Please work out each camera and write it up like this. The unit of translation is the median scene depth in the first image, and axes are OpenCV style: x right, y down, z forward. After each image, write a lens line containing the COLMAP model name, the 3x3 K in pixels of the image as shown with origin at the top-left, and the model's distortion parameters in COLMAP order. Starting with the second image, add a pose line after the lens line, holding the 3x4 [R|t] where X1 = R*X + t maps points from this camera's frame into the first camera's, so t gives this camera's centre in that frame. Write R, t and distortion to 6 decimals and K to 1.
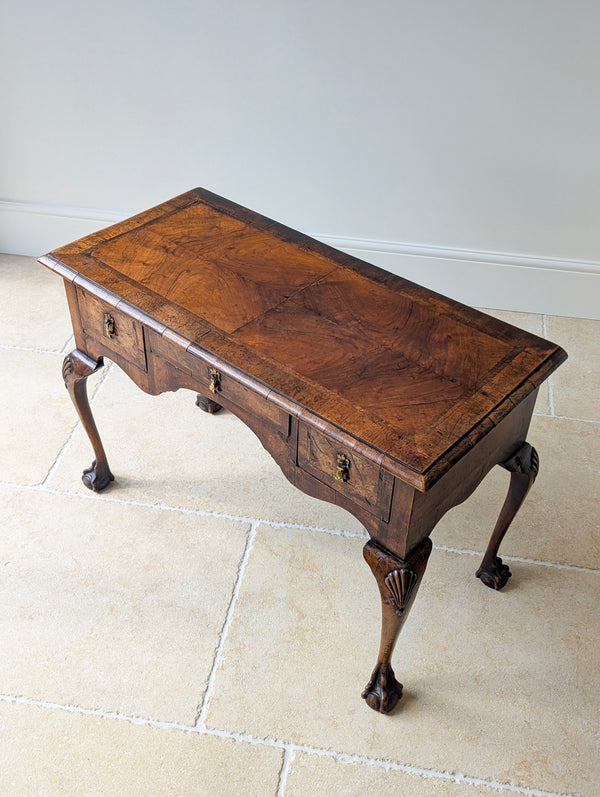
lens RADIAL K [[865.3, 0, 295.4], [0, 865.3, 394.8], [0, 0, 1]] dist [0.036834, 0.000000]
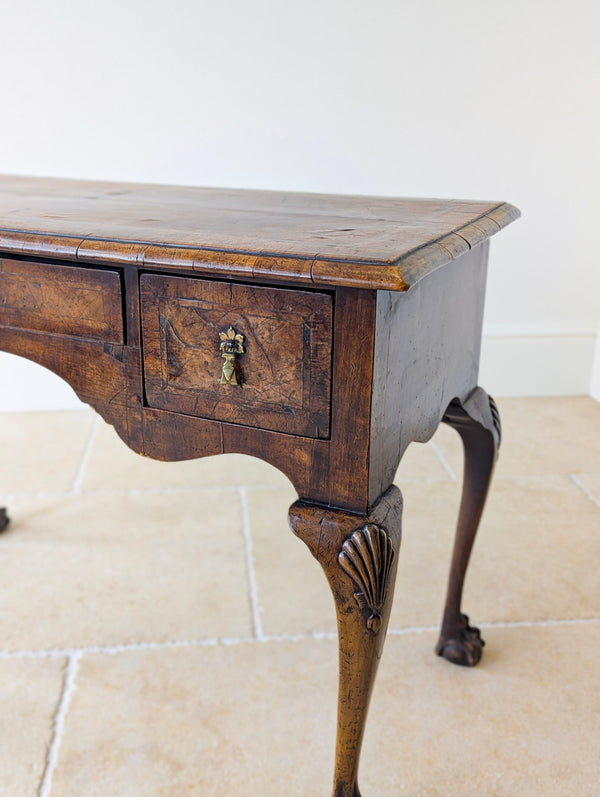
lens RADIAL K [[865.3, 0, 314.6], [0, 865.3, 401.6], [0, 0, 1]] dist [0.036834, 0.000000]
pose [[0.956174, -0.102376, 0.274317, -0.040278], [0.188962, 0.931420, -0.311046, 0.236487], [-0.223661, 0.349250, 0.909945, 0.397618]]
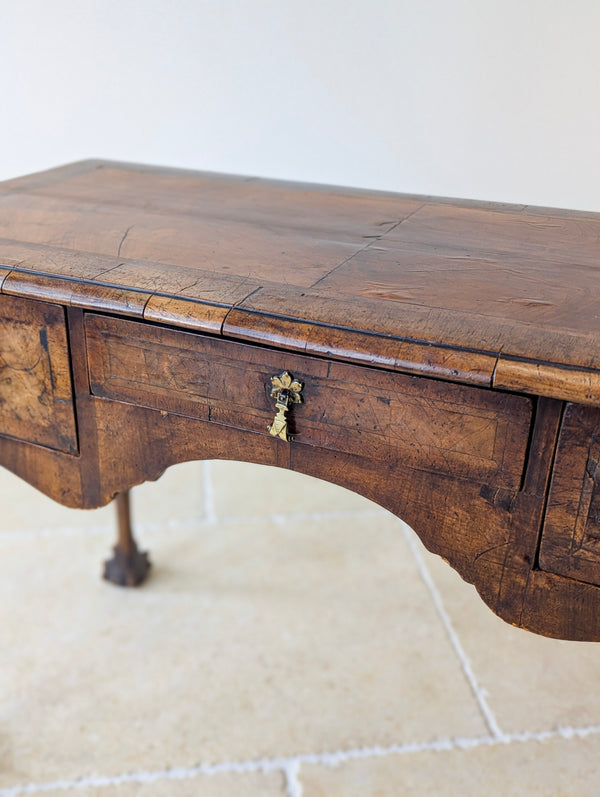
lens RADIAL K [[865.3, 0, 323.6], [0, 865.3, 421.0], [0, 0, 1]] dist [0.036834, 0.000000]
pose [[0.947066, -0.136616, 0.290520, -0.171398], [0.197290, 0.961564, -0.190975, 0.063468], [-0.253263, 0.238183, 0.937618, 0.540555]]
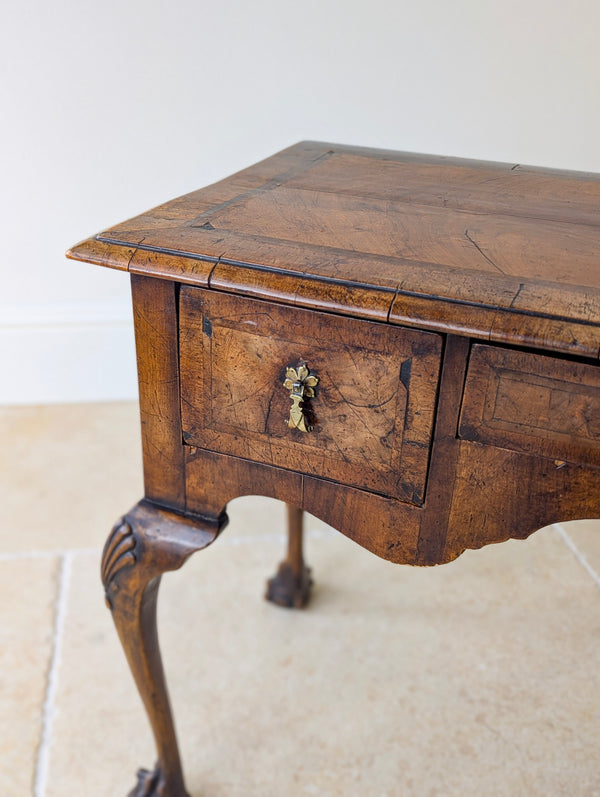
lens RADIAL K [[865.3, 0, 300.0], [0, 865.3, 420.4], [0, 0, 1]] dist [0.036834, 0.000000]
pose [[0.942883, -0.146068, 0.299392, -0.314352], [0.198373, 0.968211, -0.152367, -0.014725], [-0.267619, 0.203055, 0.941886, 0.640883]]
